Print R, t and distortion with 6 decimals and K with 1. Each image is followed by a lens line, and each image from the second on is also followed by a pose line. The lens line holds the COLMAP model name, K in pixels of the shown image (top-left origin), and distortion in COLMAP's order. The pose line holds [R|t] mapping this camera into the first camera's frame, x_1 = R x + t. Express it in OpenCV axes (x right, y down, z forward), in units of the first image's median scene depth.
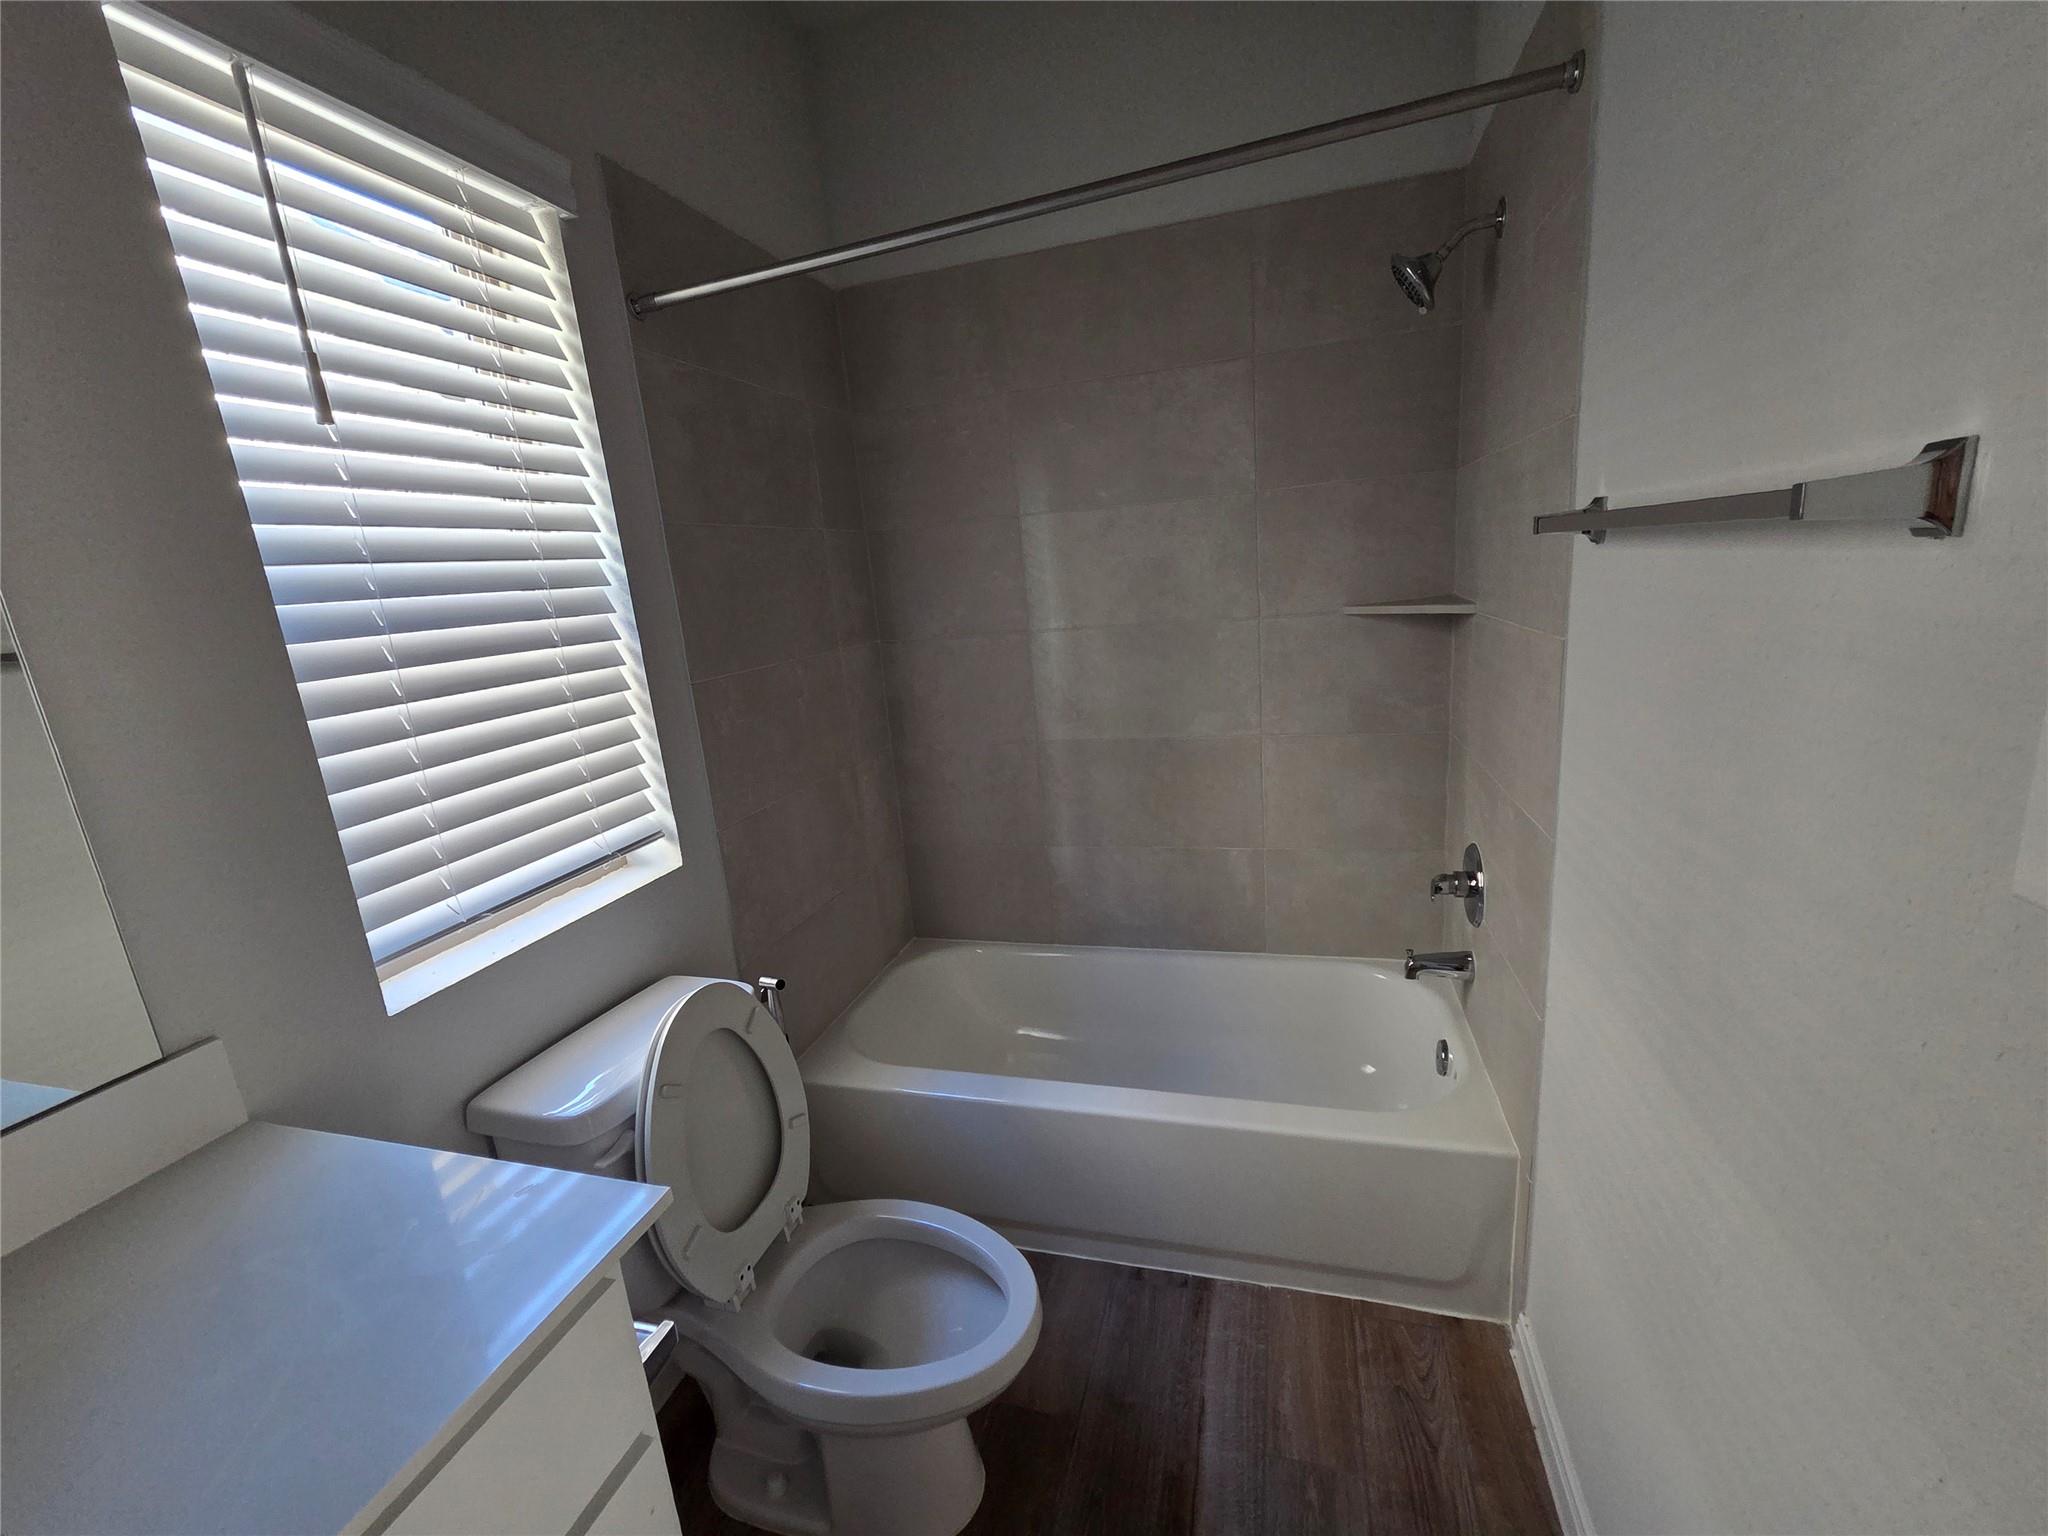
lens RADIAL K [[850.0, 0, 1028.9], [0, 850.0, 771.1], [0, 0, 1]] dist [-0.002176, 0.000164]
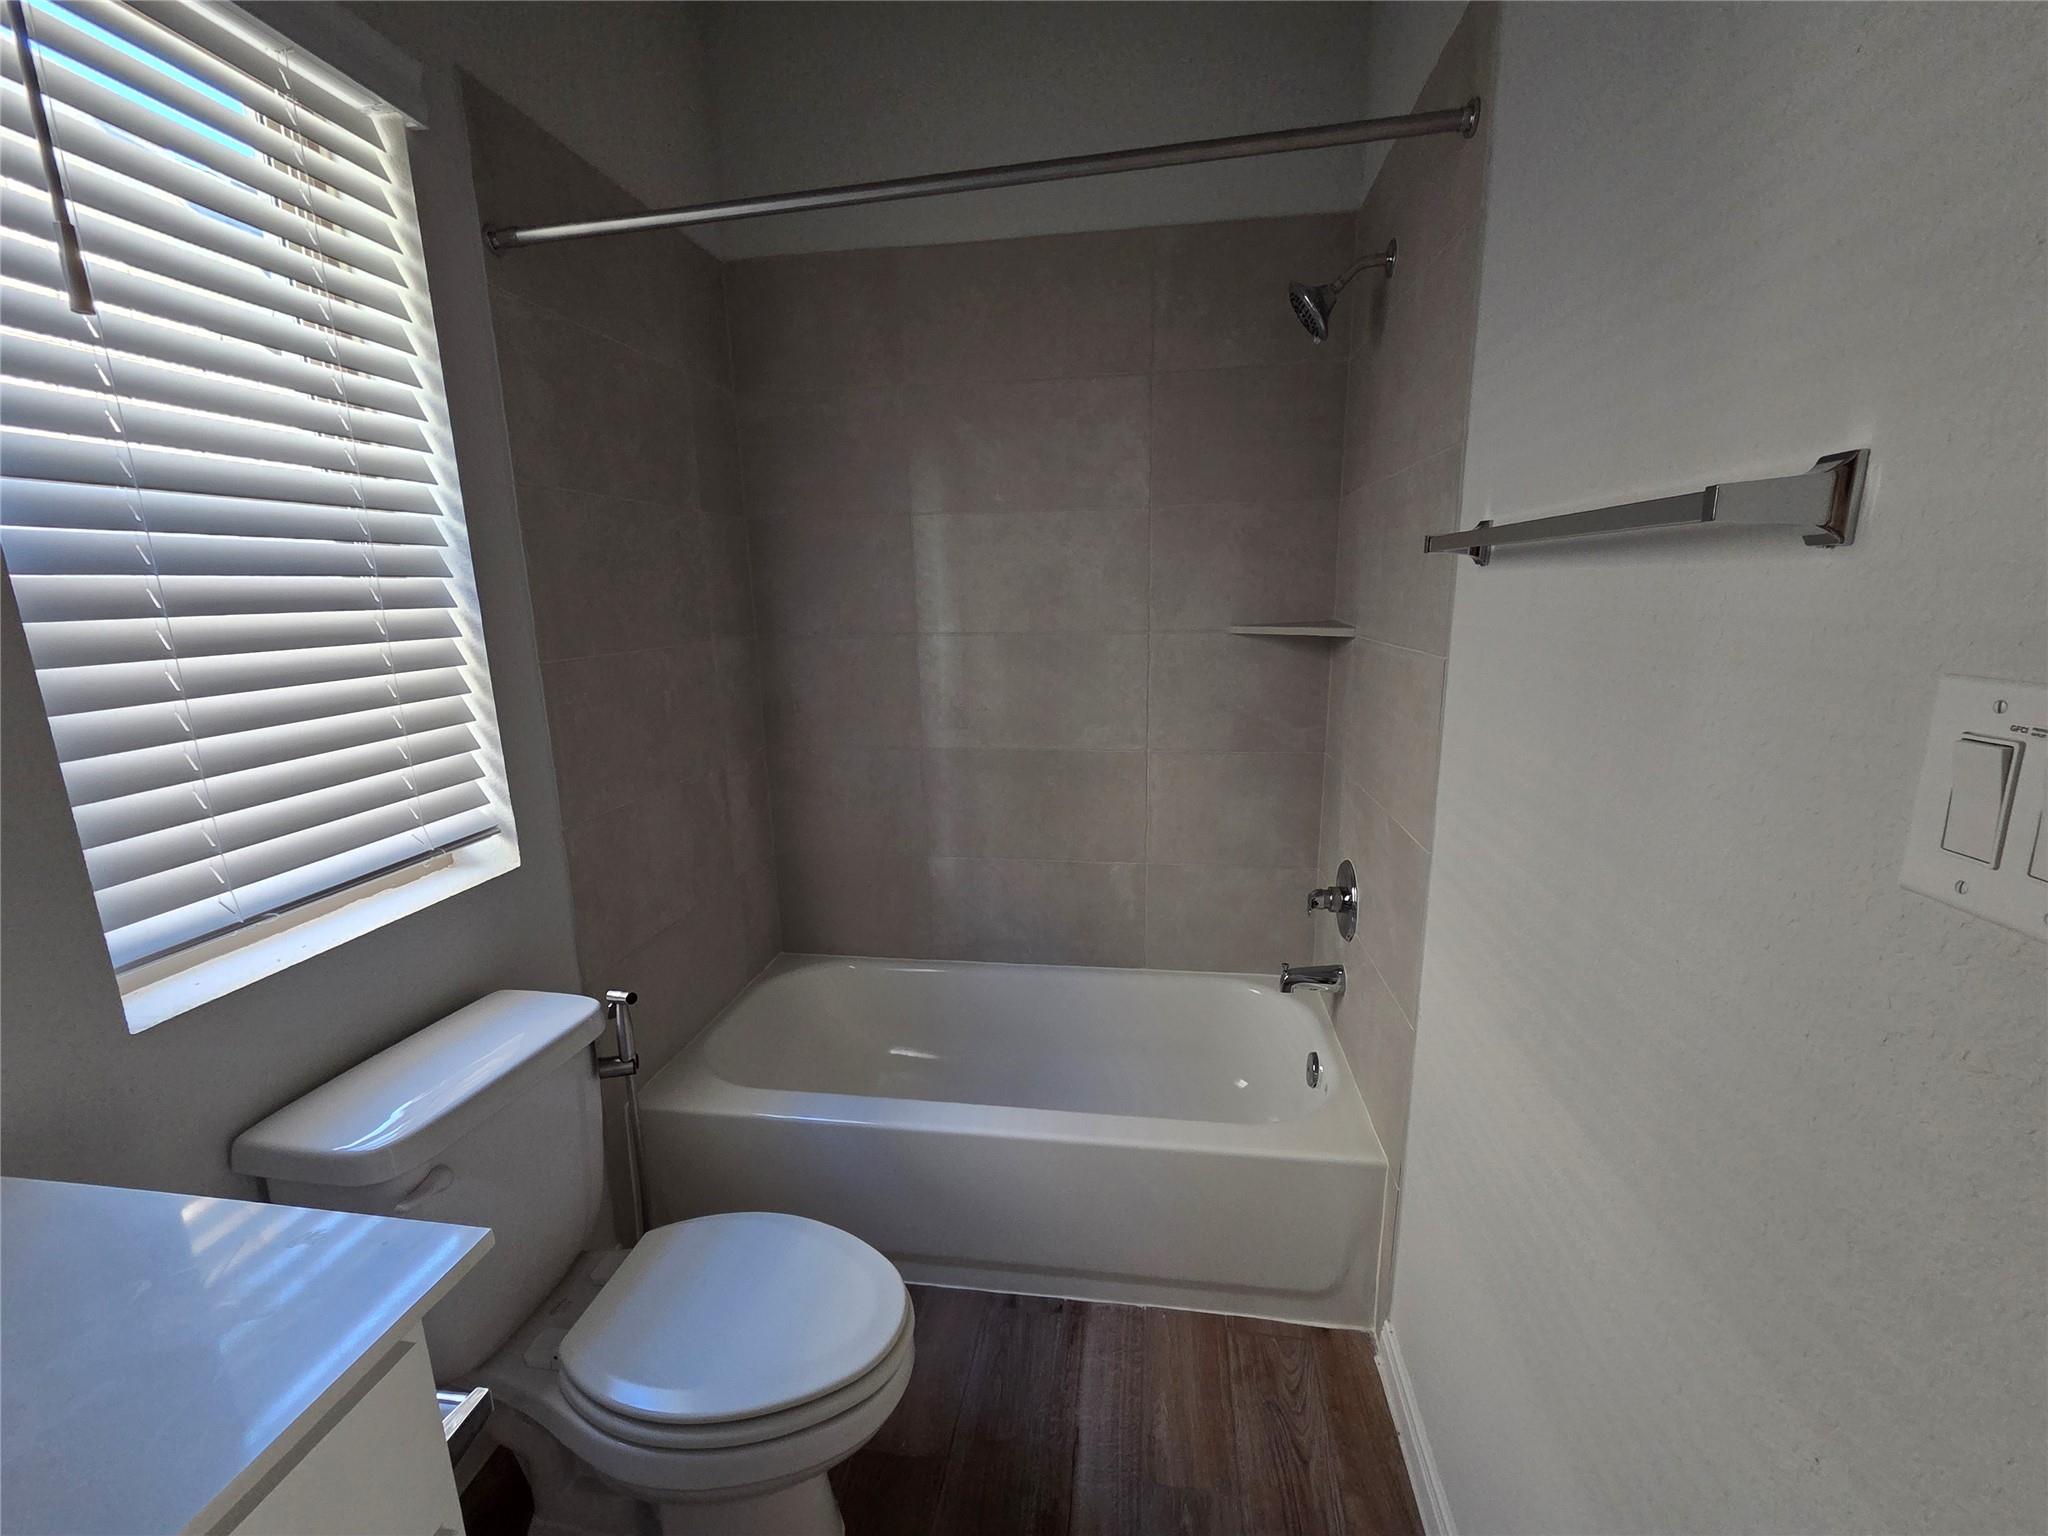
lens RADIAL K [[850.0, 0, 1025.9], [0, 850.0, 774.6], [0, 0, 1]] dist [-0.002176, 0.000164]
pose [[0.988823, 0.034350, 0.145085, -0.018040], [-0.031211, 0.999228, -0.023861, 0.022531], [-0.145792, 0.019066, 0.989132, 0.042815]]
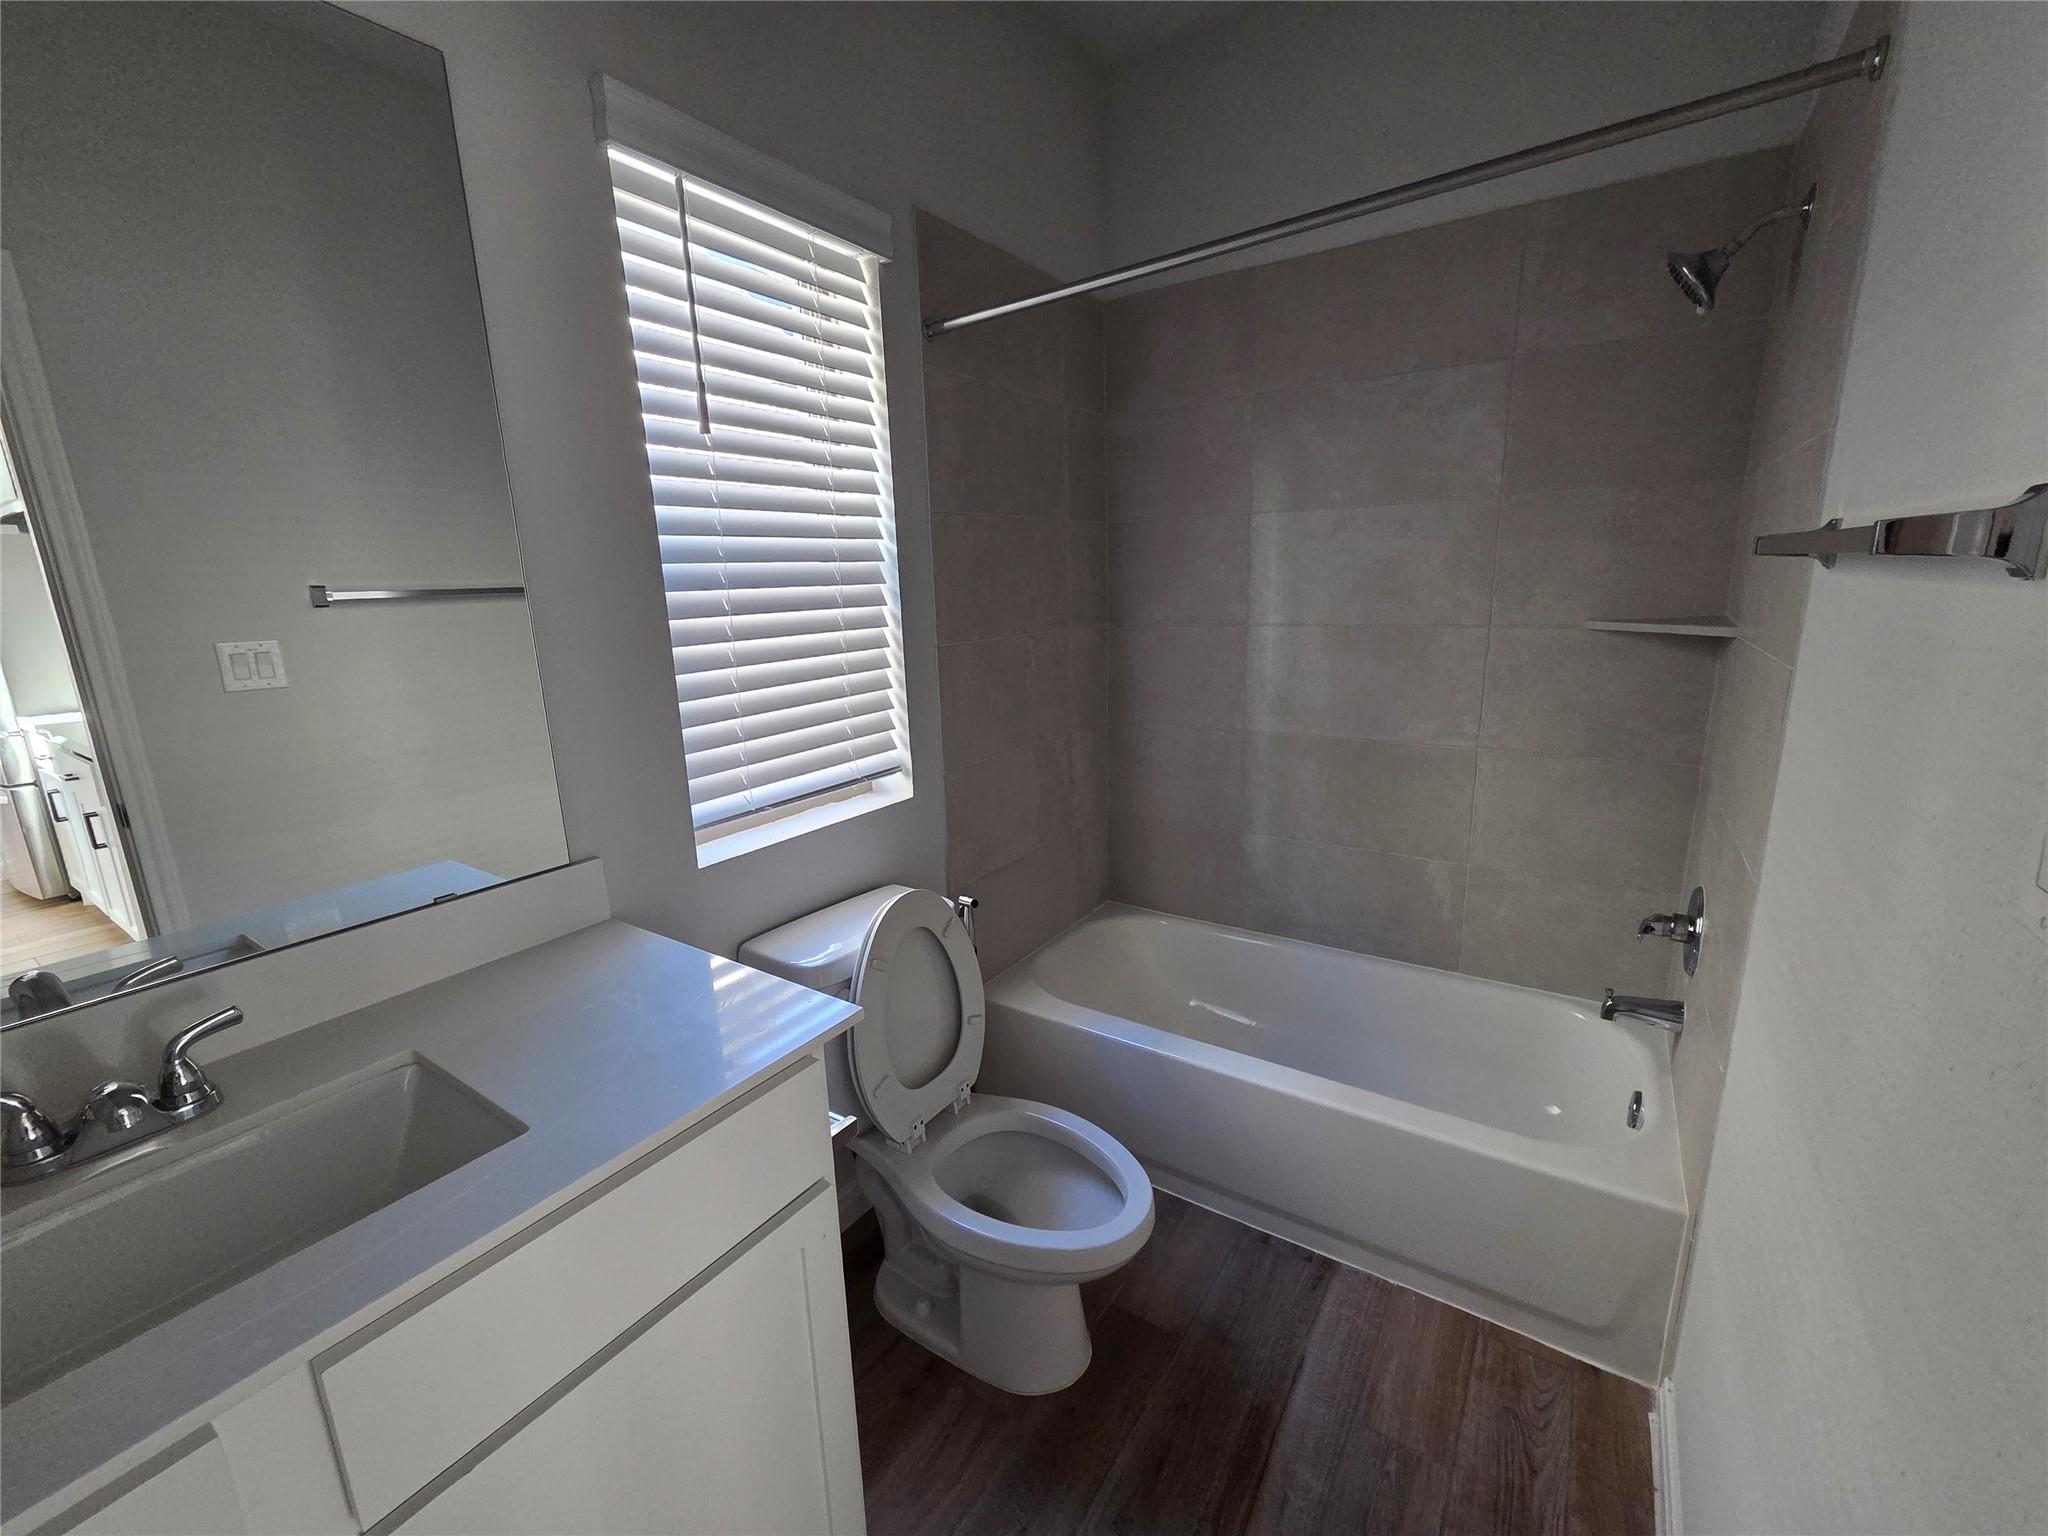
lens RADIAL K [[850.0, 0, 1014.9], [0, 850.0, 774.3], [0, 0, 1]] dist [-0.002176, 0.000164]
pose [[0.948016, 0.122190, -0.293829, 0.087760], [-0.117354, 0.992504, 0.034106, 0.024084], [0.295794, 0.002149, 0.955249, -0.121601]]
